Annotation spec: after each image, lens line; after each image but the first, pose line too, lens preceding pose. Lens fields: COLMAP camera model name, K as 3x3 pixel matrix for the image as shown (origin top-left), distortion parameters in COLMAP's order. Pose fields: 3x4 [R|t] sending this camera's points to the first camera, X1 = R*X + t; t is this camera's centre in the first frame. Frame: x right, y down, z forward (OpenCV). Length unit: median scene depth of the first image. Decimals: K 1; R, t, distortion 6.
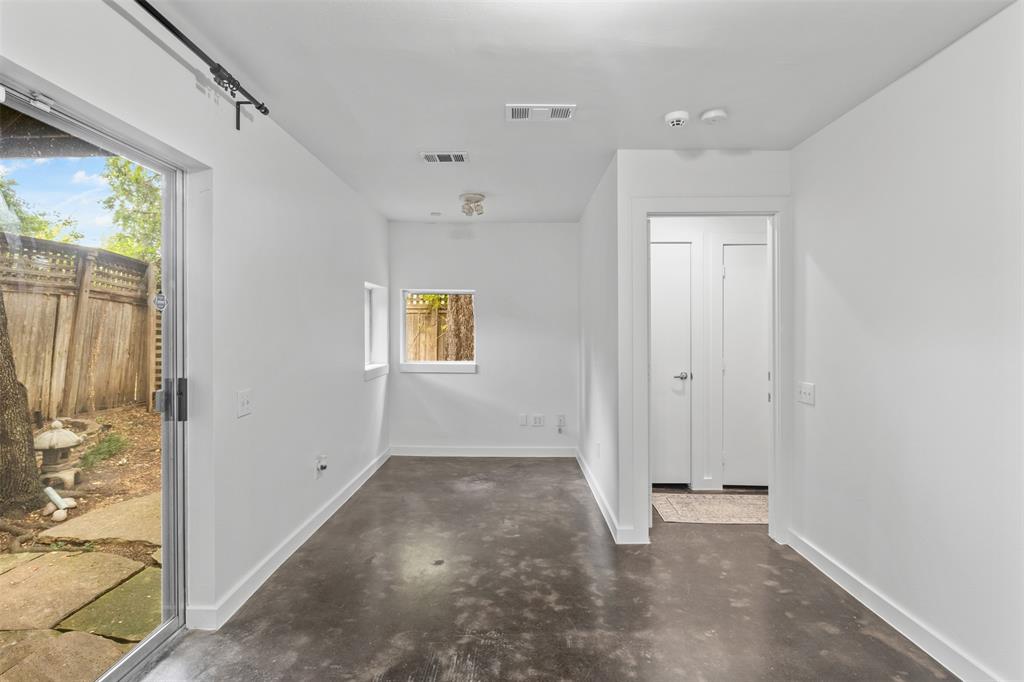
lens RADIAL K [[526.2, 0, 512.4], [0, 526.2, 336.3], [0, 0, 1]] dist [-0.006594, -0.002254]
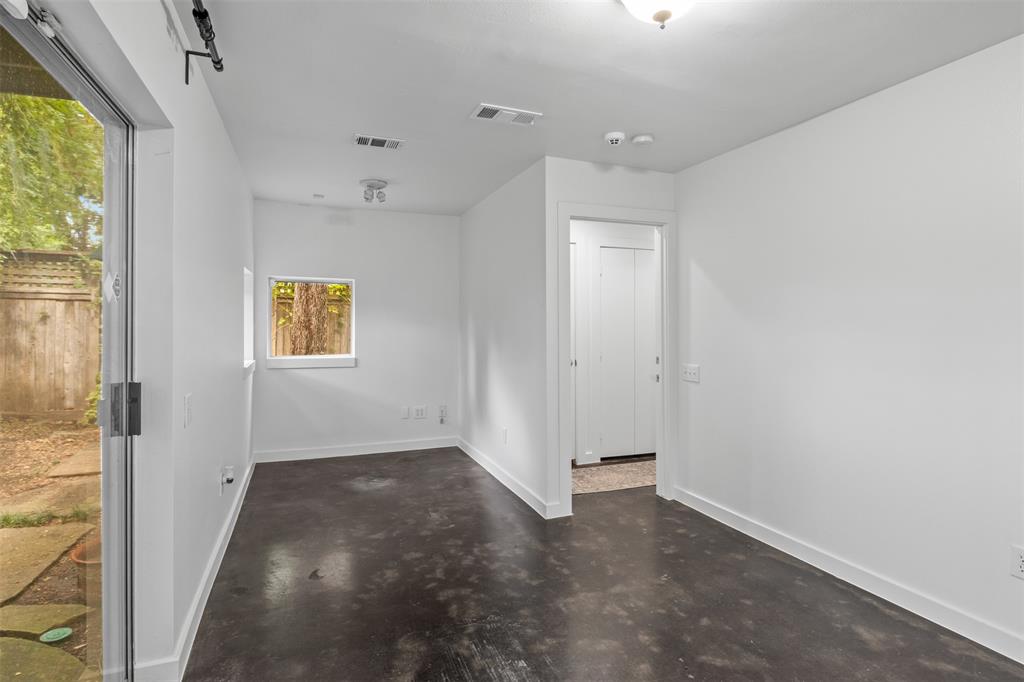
lens RADIAL K [[526.2, 0, 521.2], [0, 526.2, 322.9], [0, 0, 1]] dist [-0.006594, -0.002254]
pose [[0.922378, -0.001340, 0.386285, -0.260387], [0.004439, 0.999965, -0.007129, -0.002024], [-0.386262, 0.008290, 0.922352, 0.016762]]
